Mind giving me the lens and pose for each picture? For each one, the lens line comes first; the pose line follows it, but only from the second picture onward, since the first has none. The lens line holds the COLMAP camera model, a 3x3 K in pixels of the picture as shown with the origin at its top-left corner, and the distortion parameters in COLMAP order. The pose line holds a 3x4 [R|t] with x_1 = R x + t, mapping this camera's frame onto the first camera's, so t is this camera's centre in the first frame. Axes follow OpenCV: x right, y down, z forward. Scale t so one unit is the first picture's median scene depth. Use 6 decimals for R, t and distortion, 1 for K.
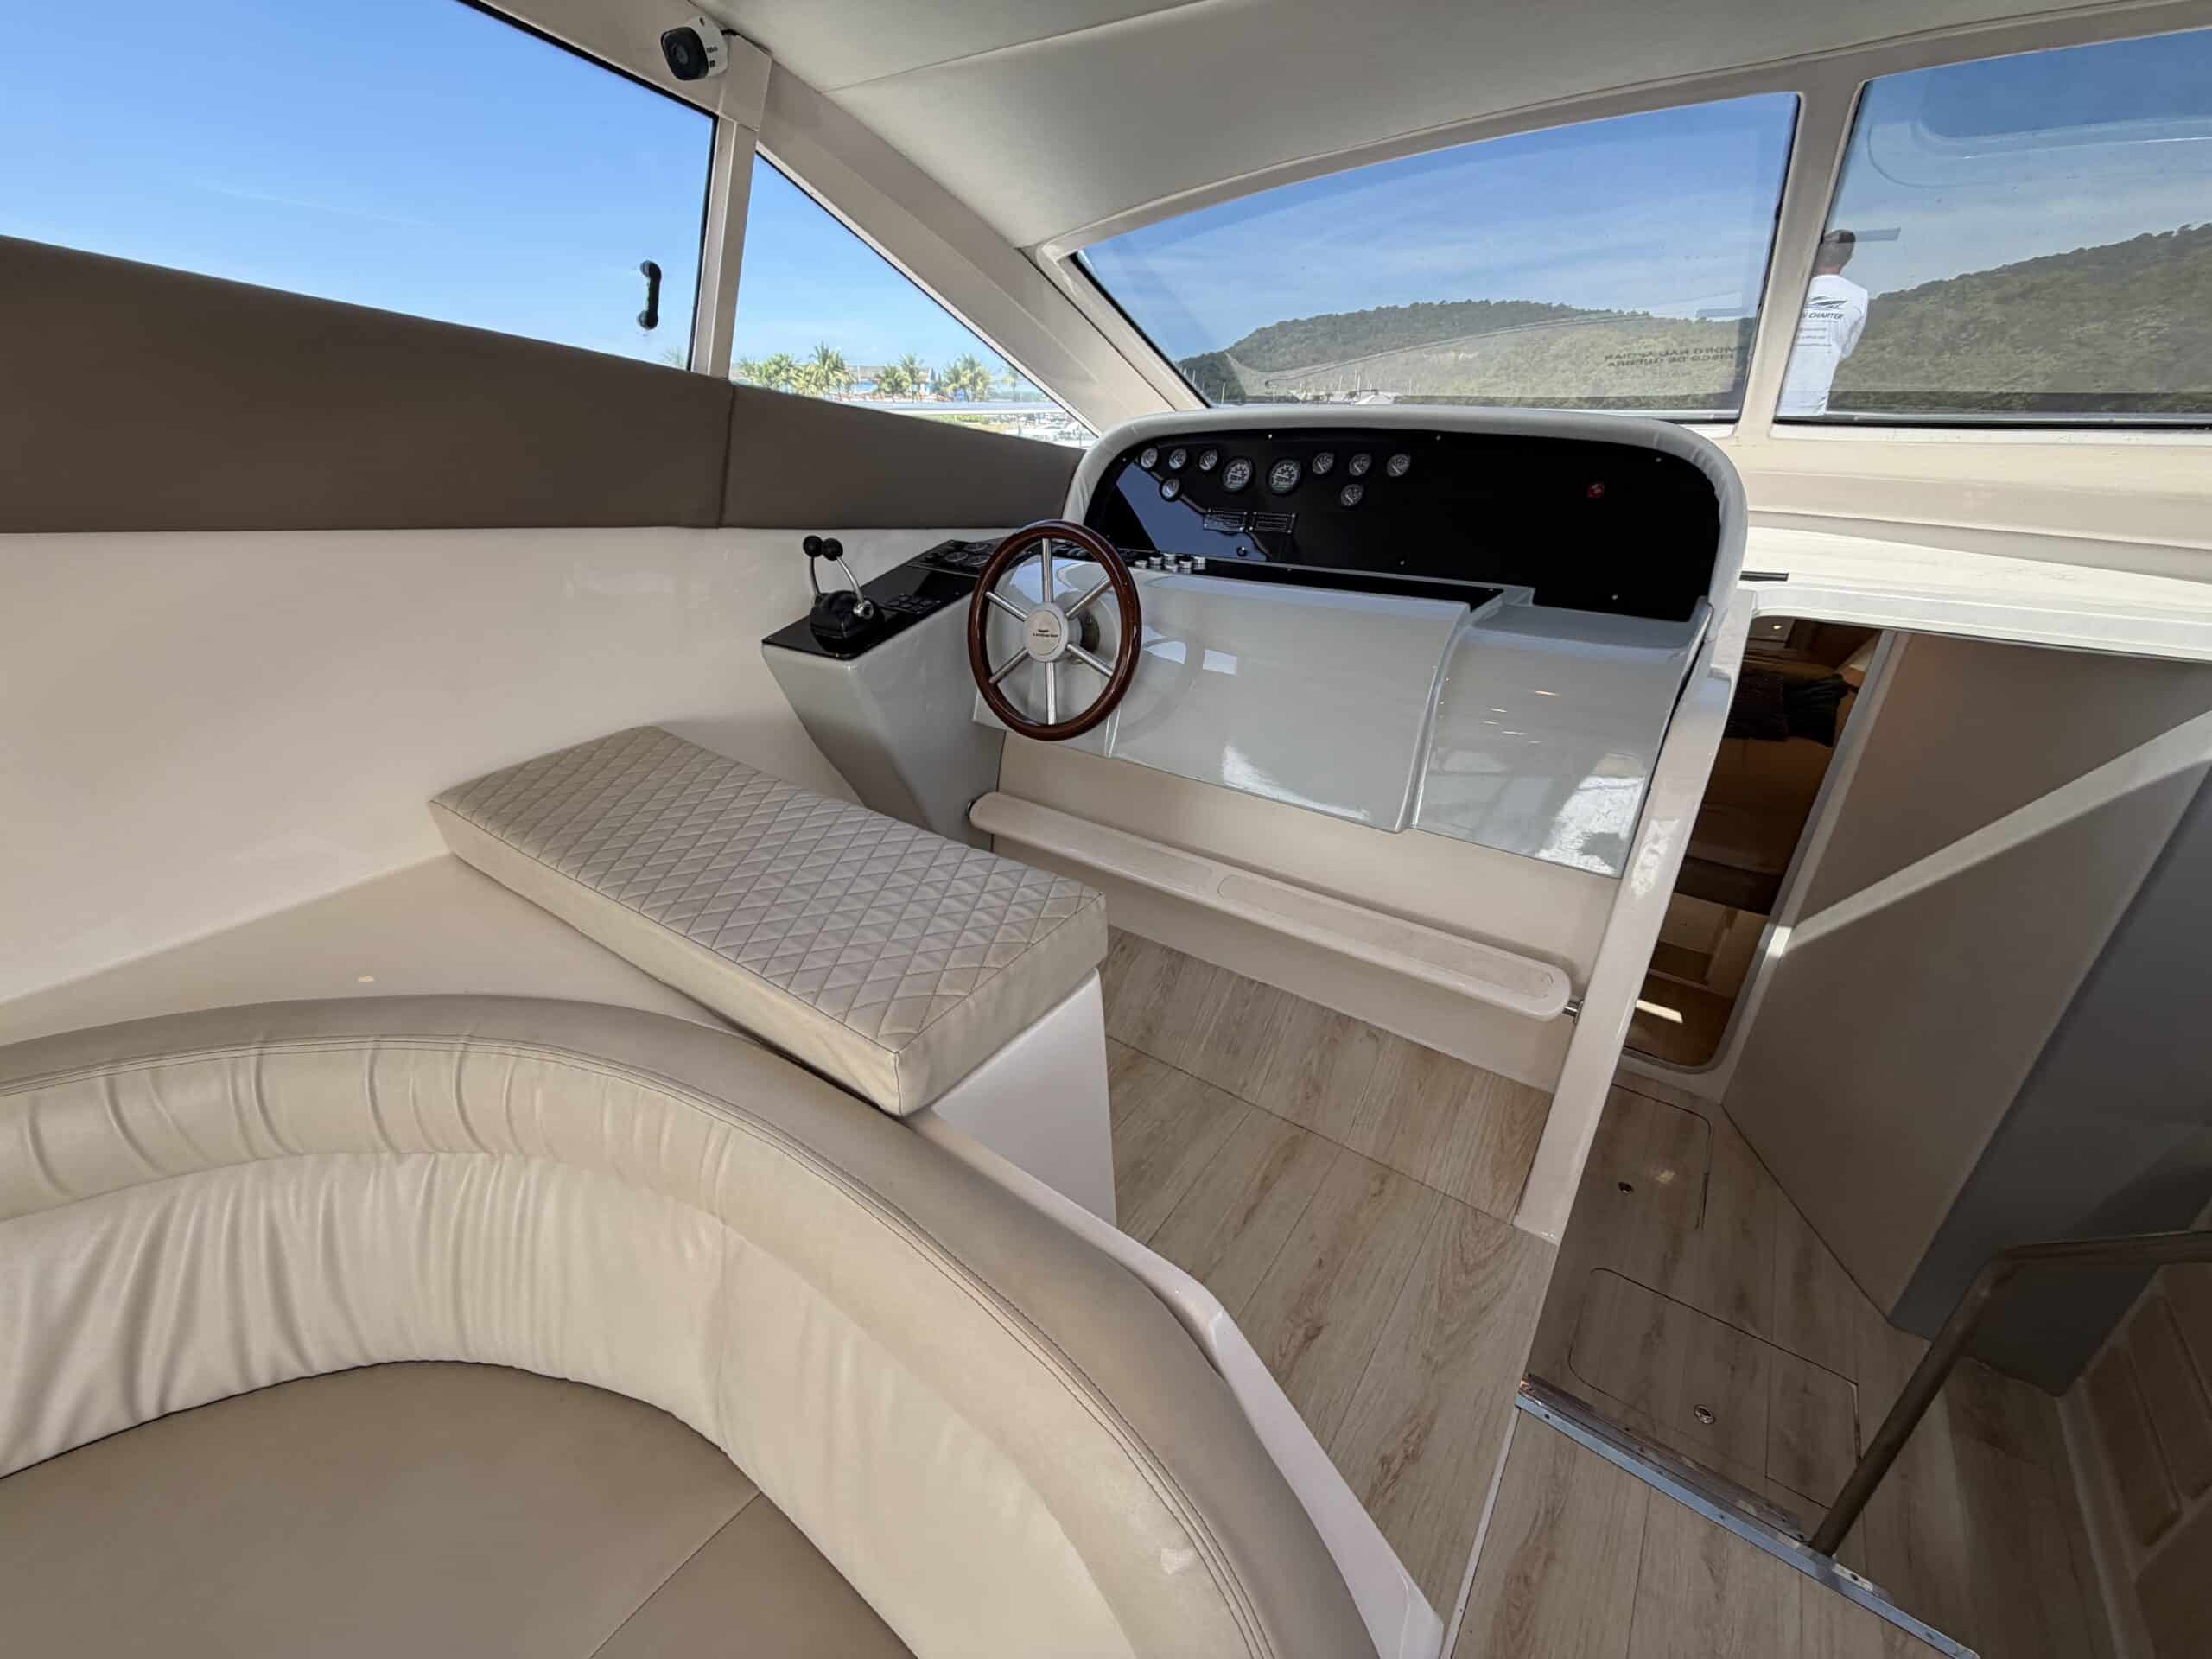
lens RADIAL K [[876.5, 0, 1097.5], [0, 876.5, 825.5], [0, 0, 1]] dist [-0.004280, -0.000078]
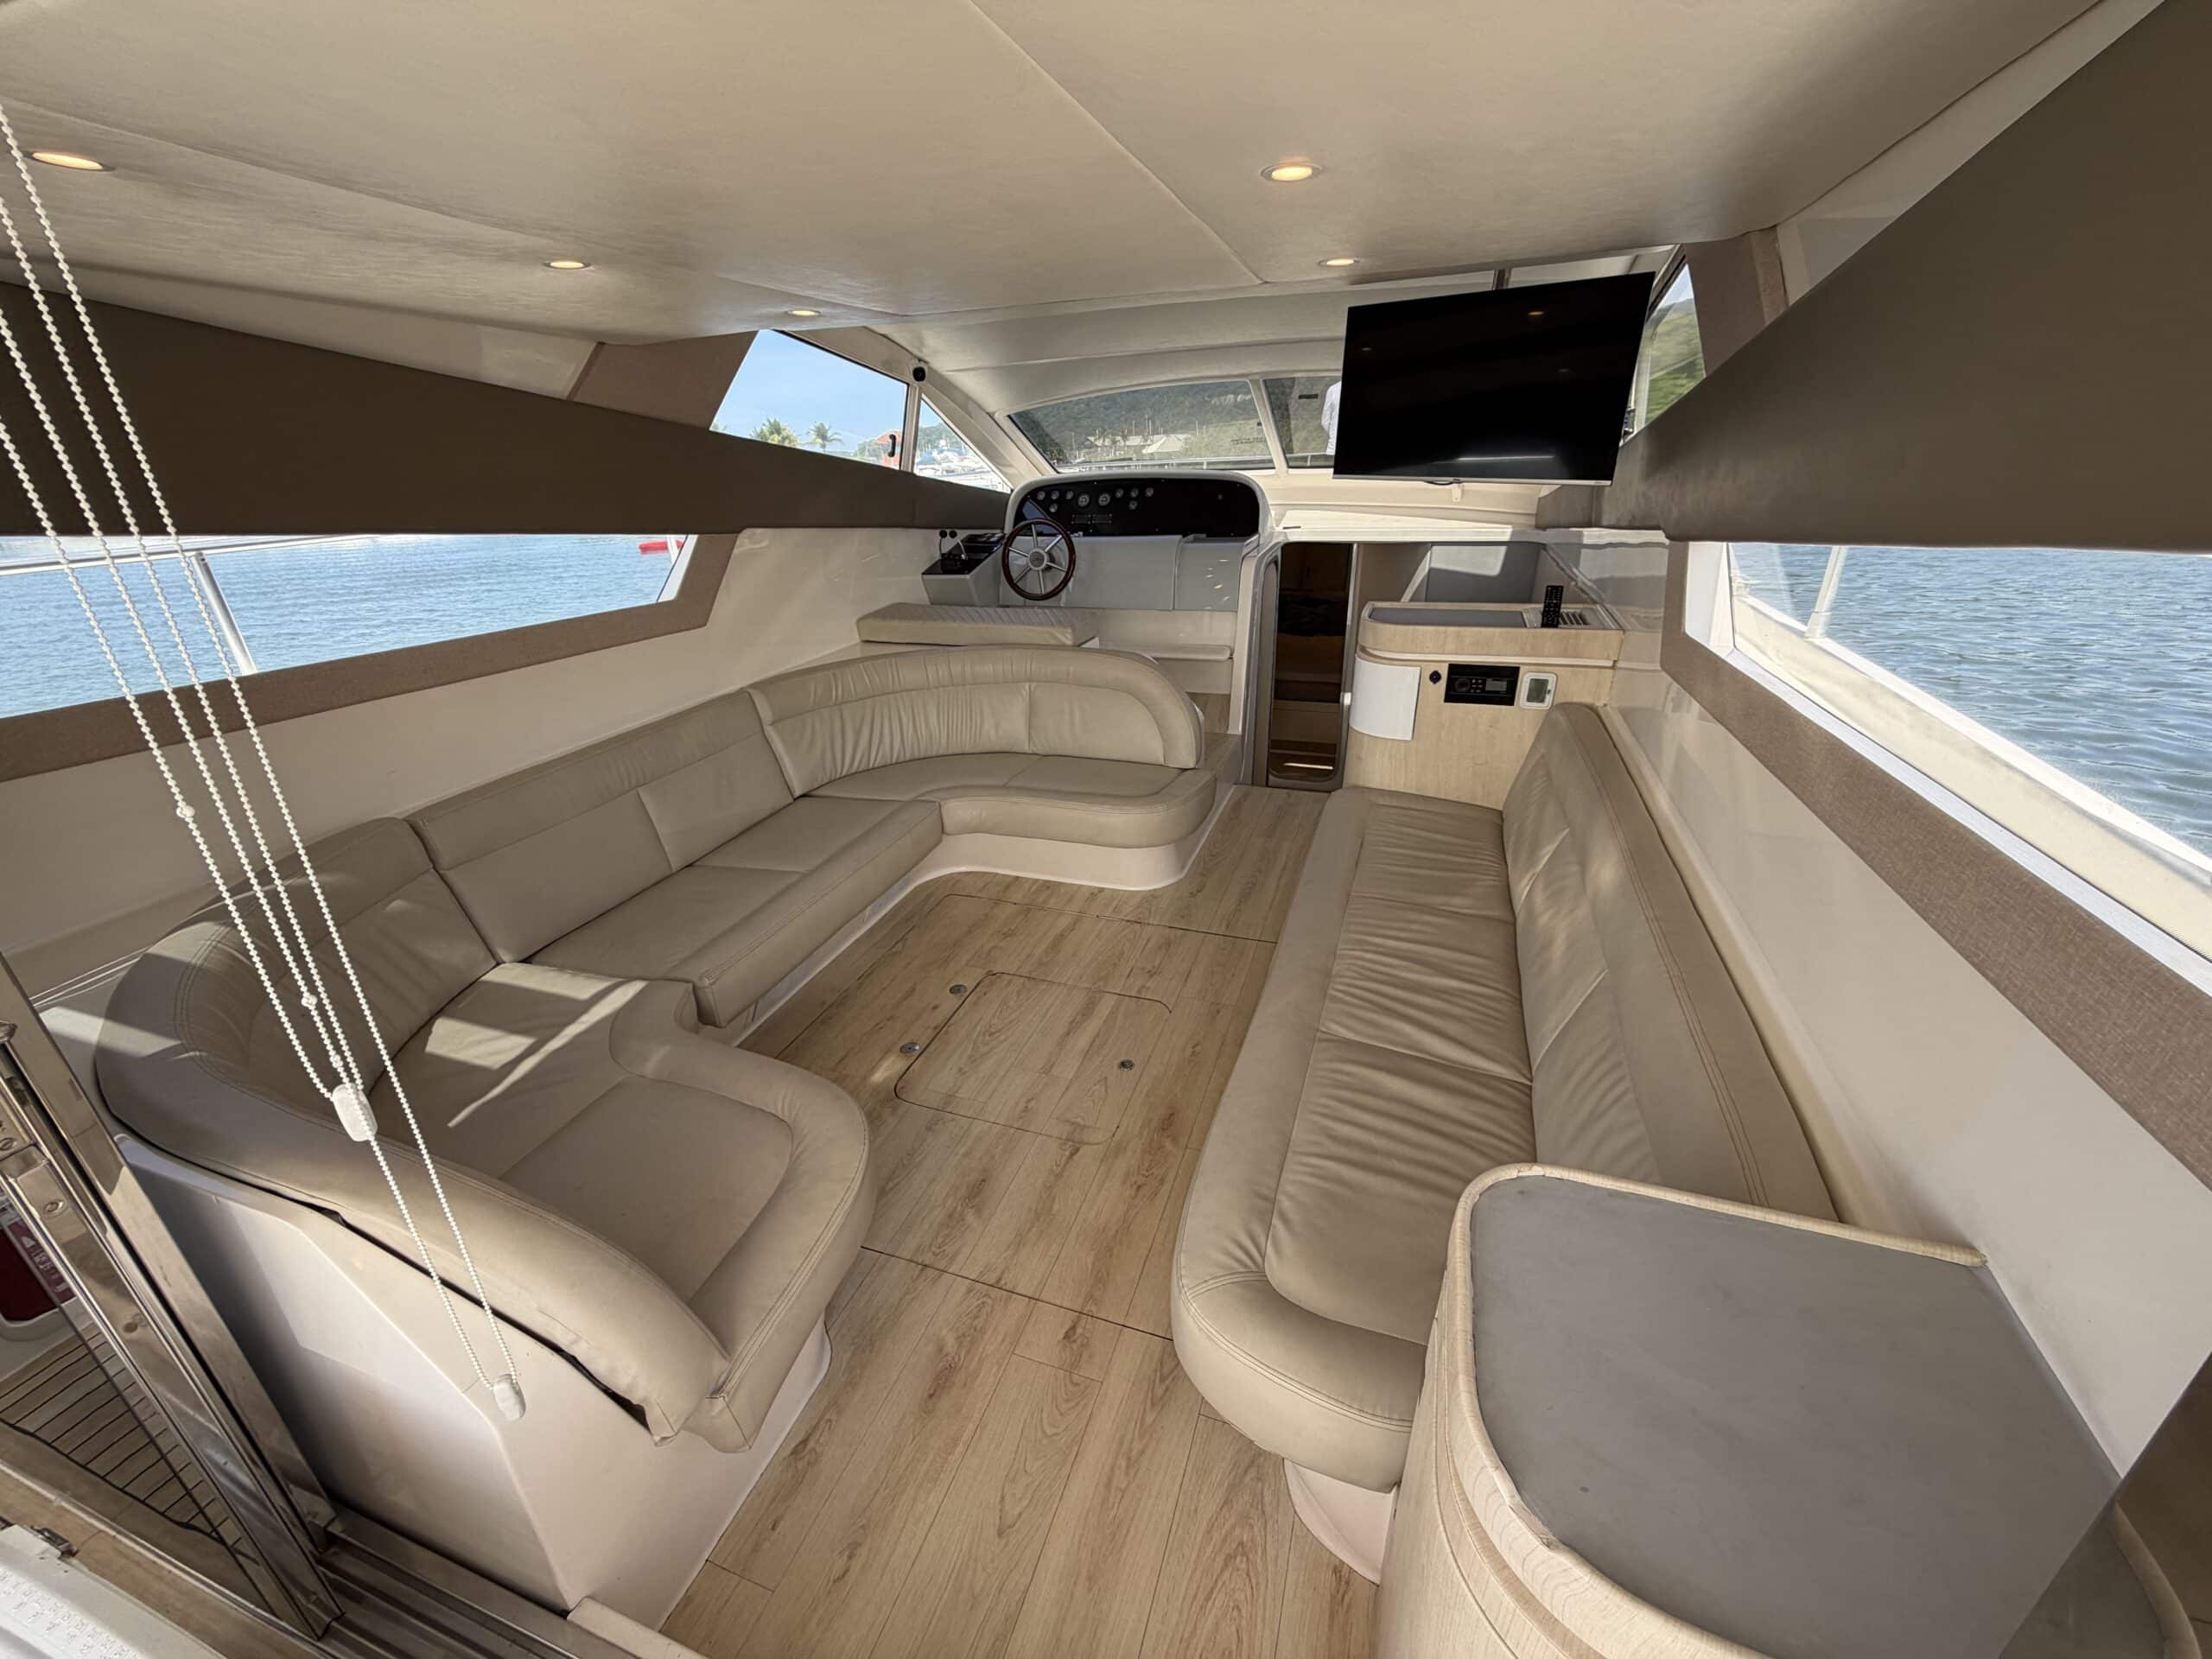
lens RADIAL K [[876.5, 0, 1104.4], [0, 876.5, 825.3], [0, 0, 1]] dist [-0.004280, -0.000078]
pose [[0.958147, -0.143519, 0.247704, -0.609016], [0.153411, 0.987939, -0.021004, 0.638896], [-0.241702, 0.058125, 0.968608, -1.524159]]
